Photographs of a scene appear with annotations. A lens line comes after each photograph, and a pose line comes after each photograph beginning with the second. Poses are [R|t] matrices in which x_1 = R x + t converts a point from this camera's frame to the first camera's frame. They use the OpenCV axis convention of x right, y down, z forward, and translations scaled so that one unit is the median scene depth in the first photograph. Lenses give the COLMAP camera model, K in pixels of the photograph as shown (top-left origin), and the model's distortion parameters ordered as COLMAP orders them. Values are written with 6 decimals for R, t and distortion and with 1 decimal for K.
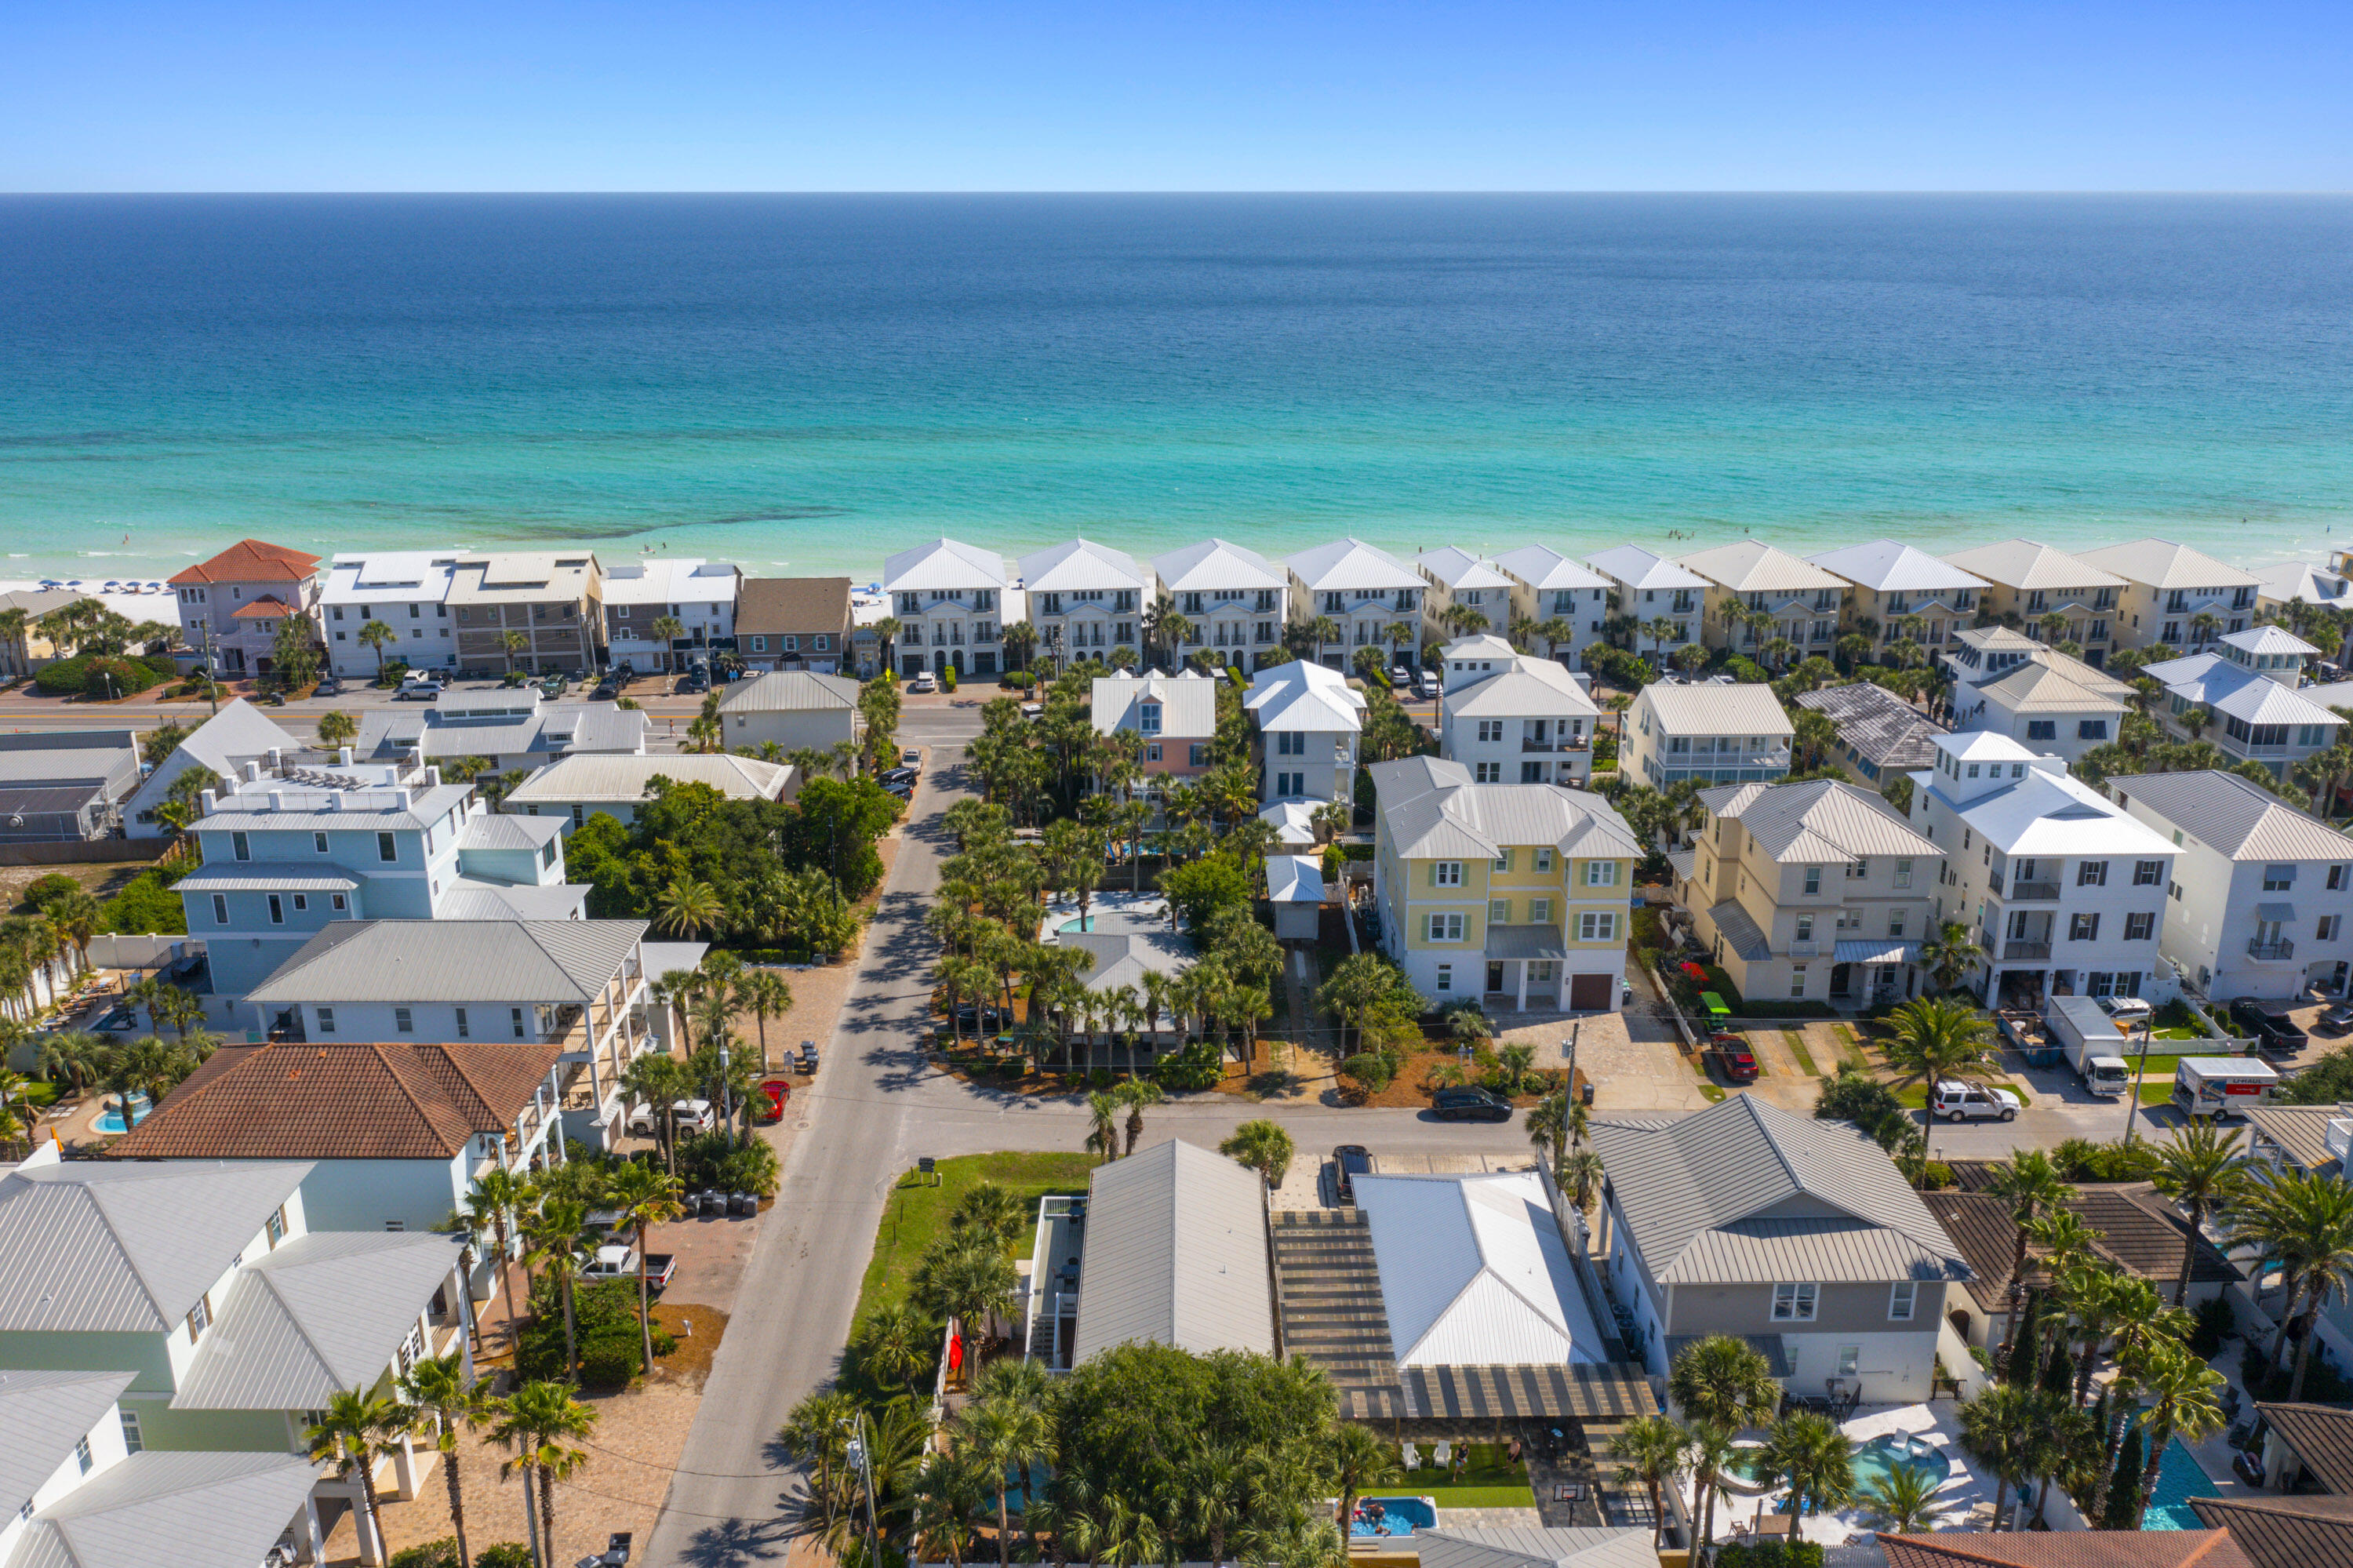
lens RADIAL K [[1869.3, 0, 1191.0], [0, 1869.3, 776.1], [0, 0, 1]] dist [-0.014503, -0.001234]
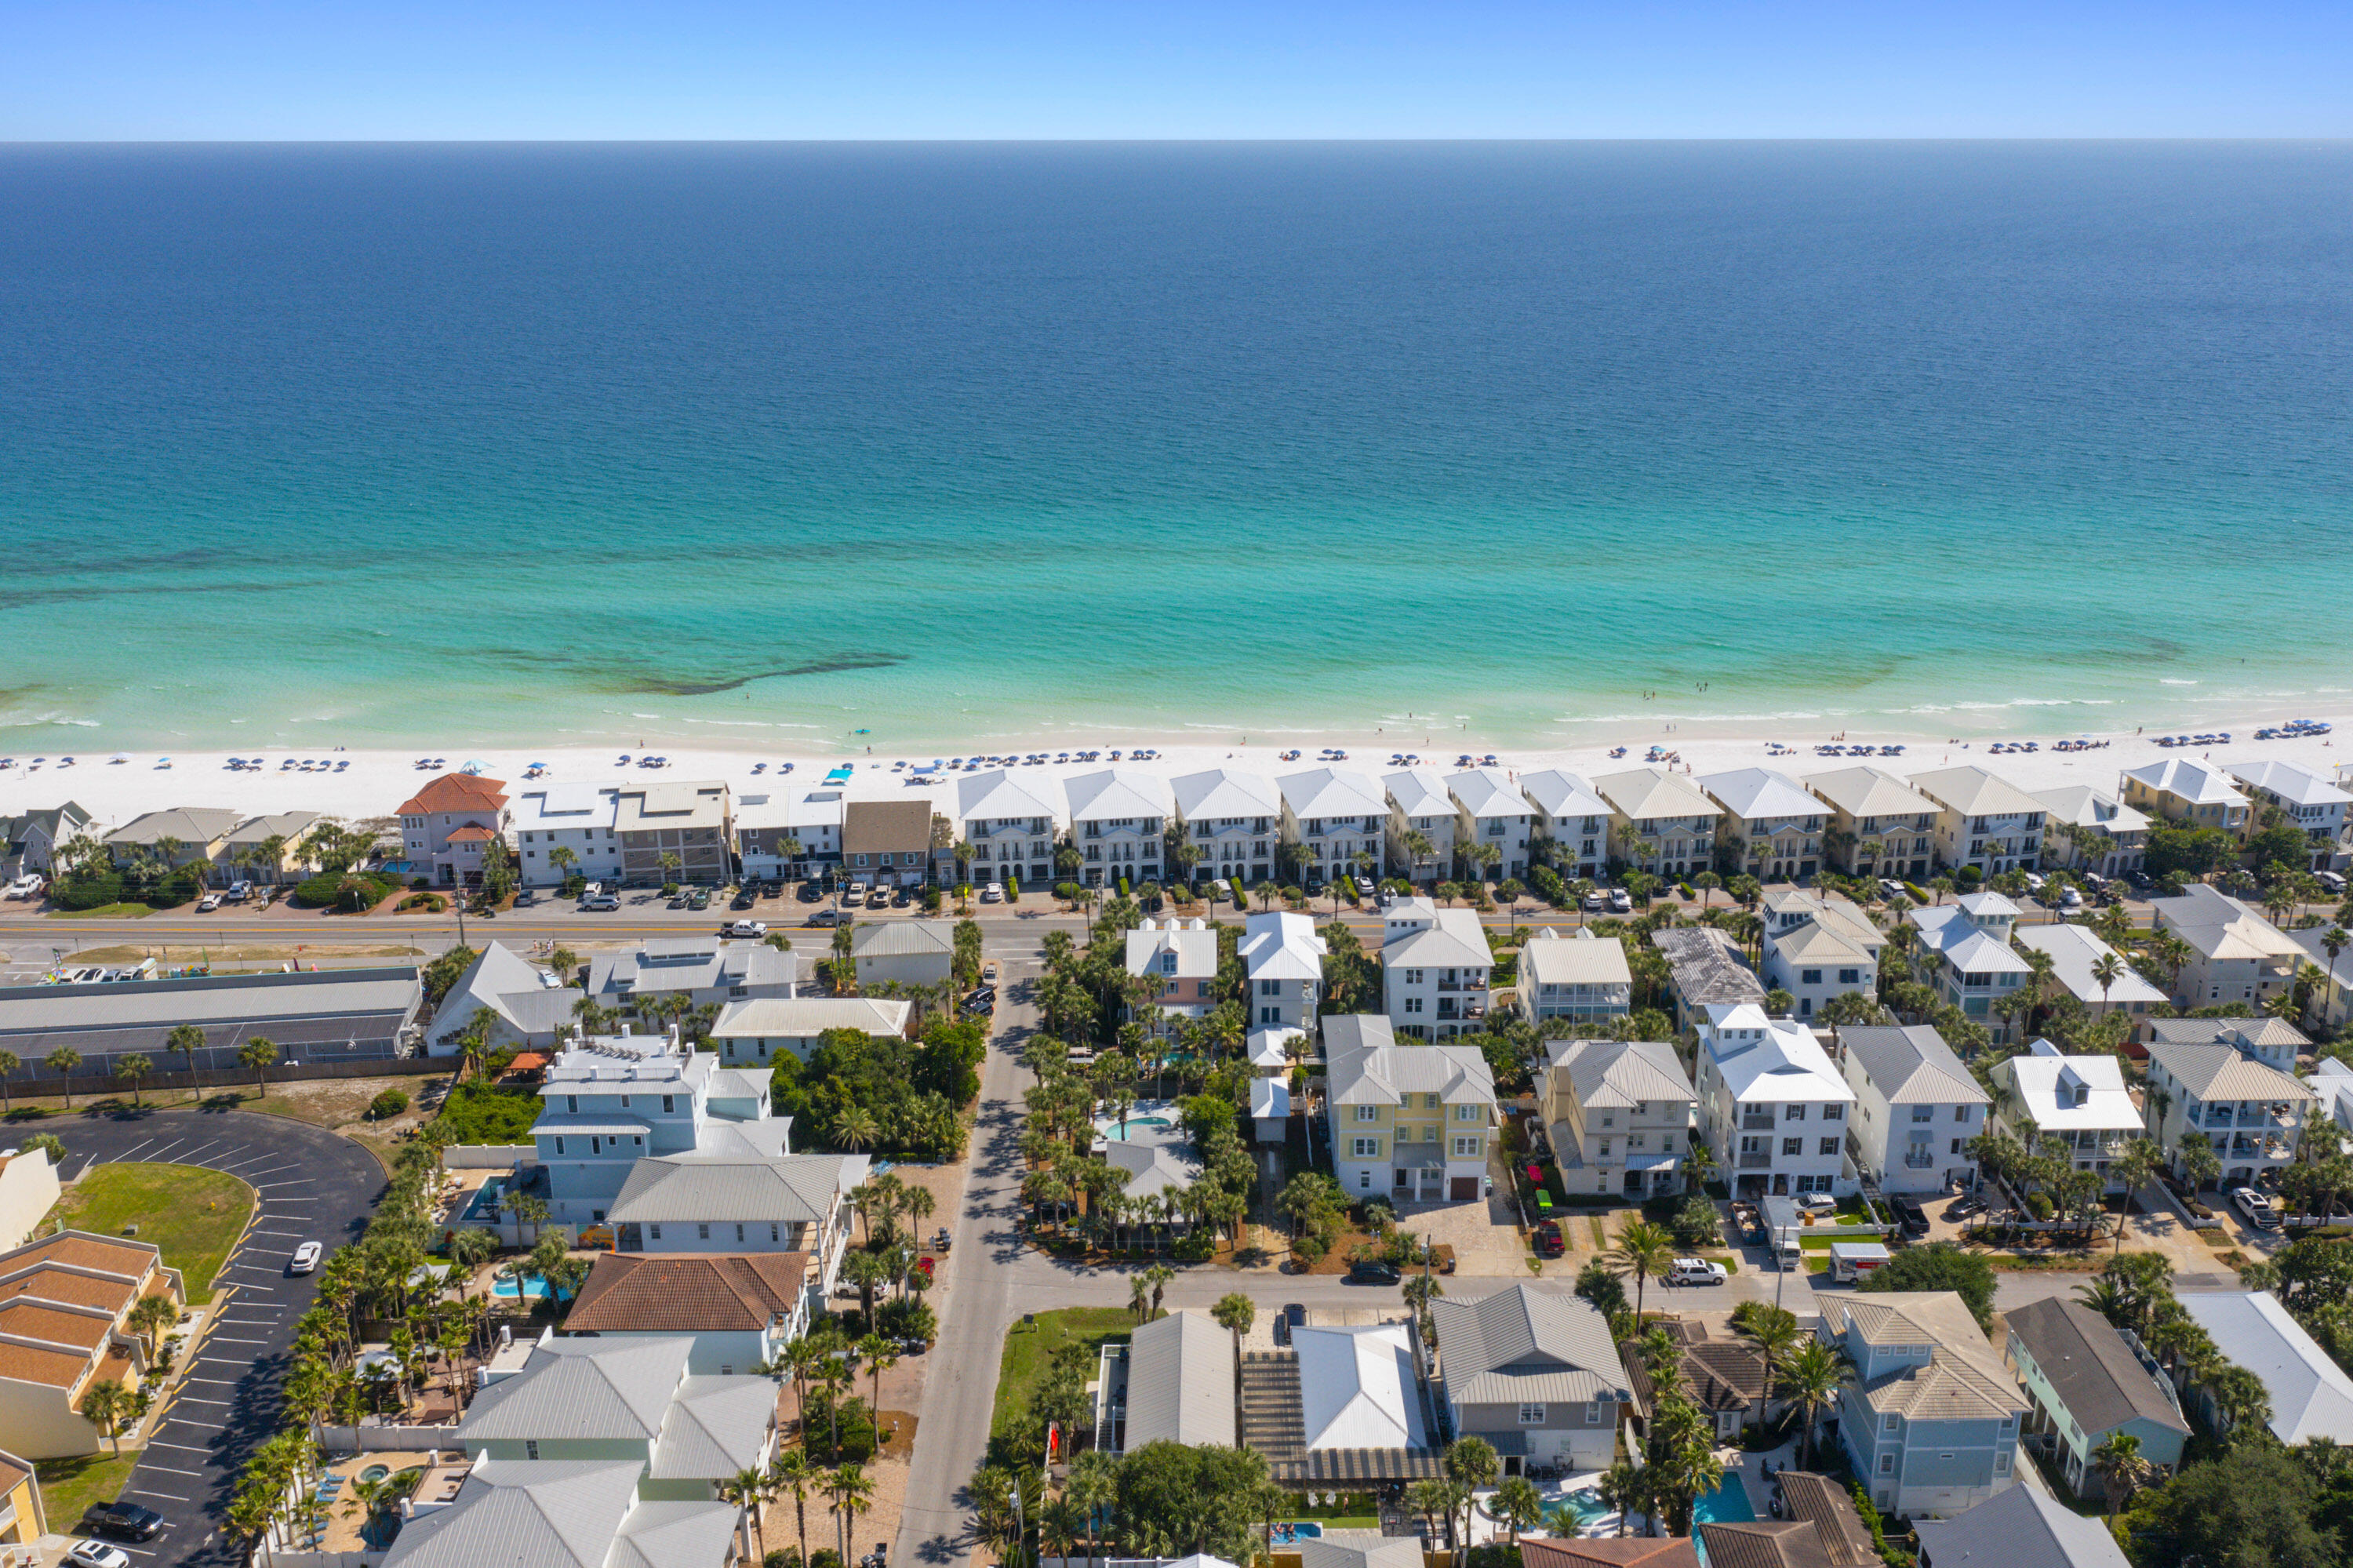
lens RADIAL K [[2001.4, 0, 1225.2], [0, 2001.4, 792.3], [0, 0, 1]] dist [-0.010337, -0.004153]
pose [[0.999995, -0.001056, 0.002935, 0.019046], [0.001020, 0.999926, 0.012101, -0.220759], [-0.002948, -0.012098, 0.999922, -0.594067]]
